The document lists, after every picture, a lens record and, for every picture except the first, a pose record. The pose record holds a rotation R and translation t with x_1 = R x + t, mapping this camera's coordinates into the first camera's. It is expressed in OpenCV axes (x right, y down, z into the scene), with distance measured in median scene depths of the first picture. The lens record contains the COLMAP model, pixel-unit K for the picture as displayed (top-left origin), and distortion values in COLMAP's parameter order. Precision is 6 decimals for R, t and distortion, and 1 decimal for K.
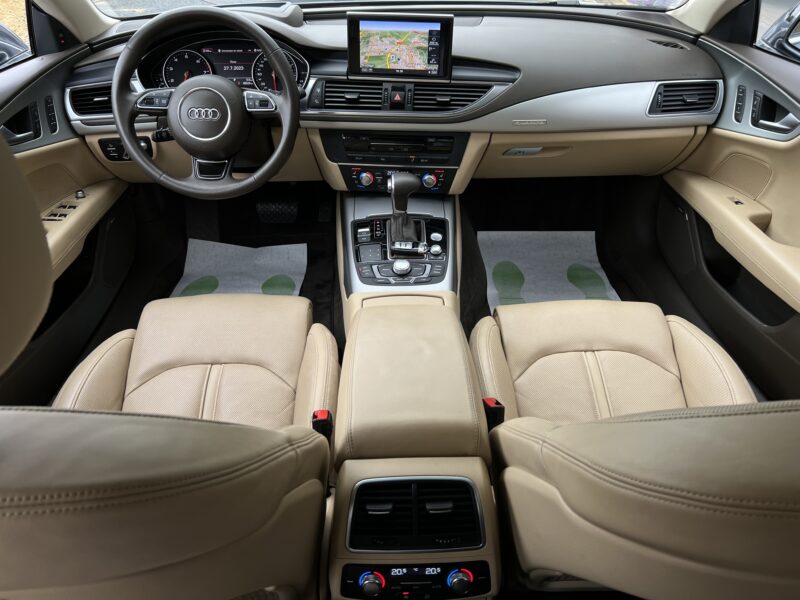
lens RADIAL K [[602.6, 0, 396.2], [0, 602.6, 303.1], [0, 0, 1]] dist [0.029698, -0.023015]
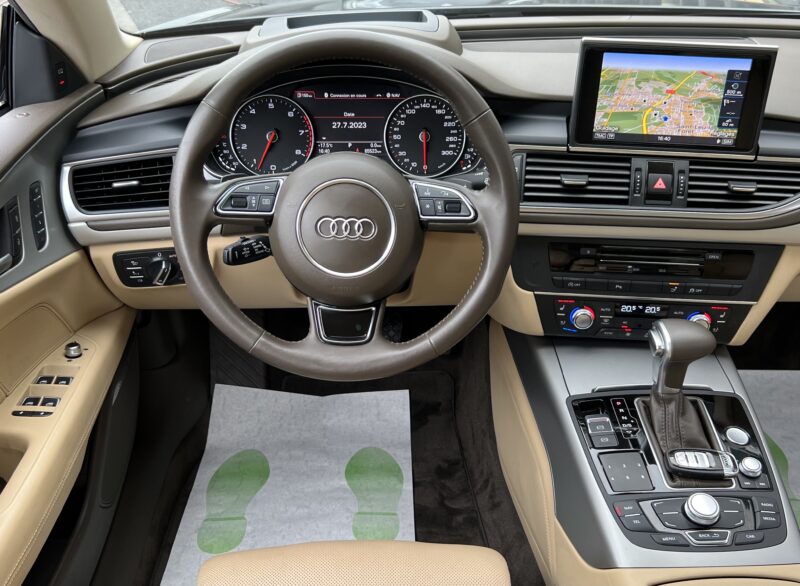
lens RADIAL K [[813.4, 0, 399.7], [0, 813.4, 300.5], [0, 0, 1]] dist [0.034951, 0.000000]
pose [[0.999625, 0.005432, 0.026837, -0.253870], [-0.003037, 0.996072, -0.088497, -0.163658], [-0.027213, 0.088383, 0.995715, 0.262308]]
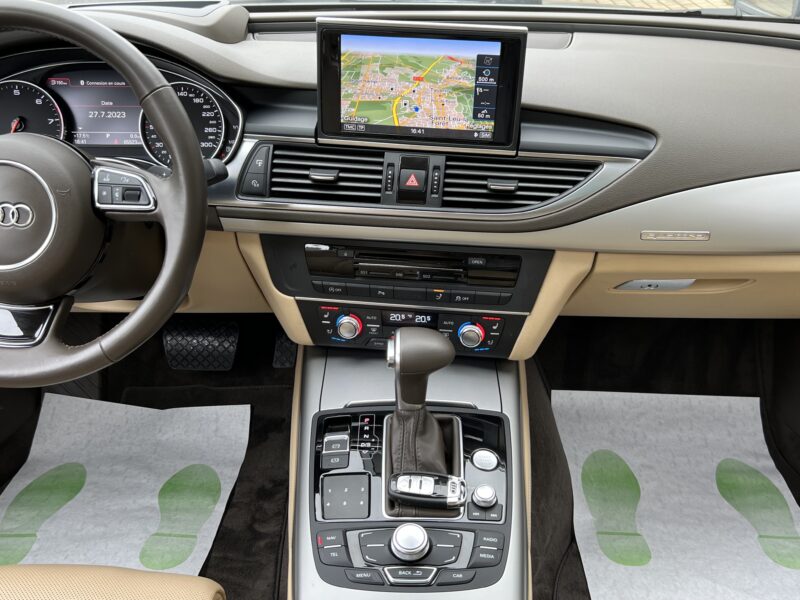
lens RADIAL K [[796.6, 0, 403.3], [0, 796.6, 301.4], [0, 0, 1]] dist [0.031351, 0.000000]
pose [[0.999438, 0.027451, -0.019258, 0.010037], [-0.029494, 0.992889, -0.115332, -0.159704], [0.015955, 0.115836, 0.993140, 0.341619]]
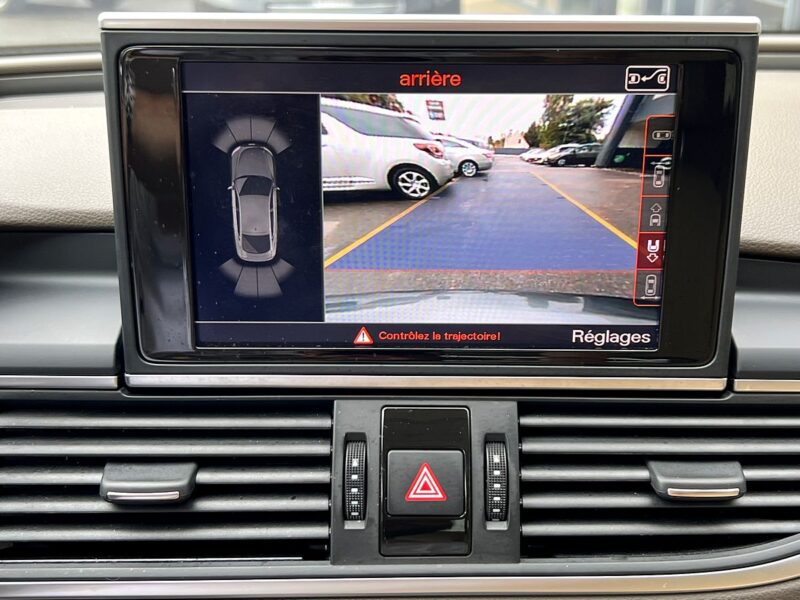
lens RADIAL K [[963.0, 0, 407.4], [0, 963.0, 302.3], [0, 0, 1]] dist [0.178332, 0.000000]
pose [[0.994872, -0.038587, 0.093490, -0.025564], [0.060866, 0.966662, -0.248718, -0.318369], [-0.080776, 0.253133, 0.964053, 0.719798]]
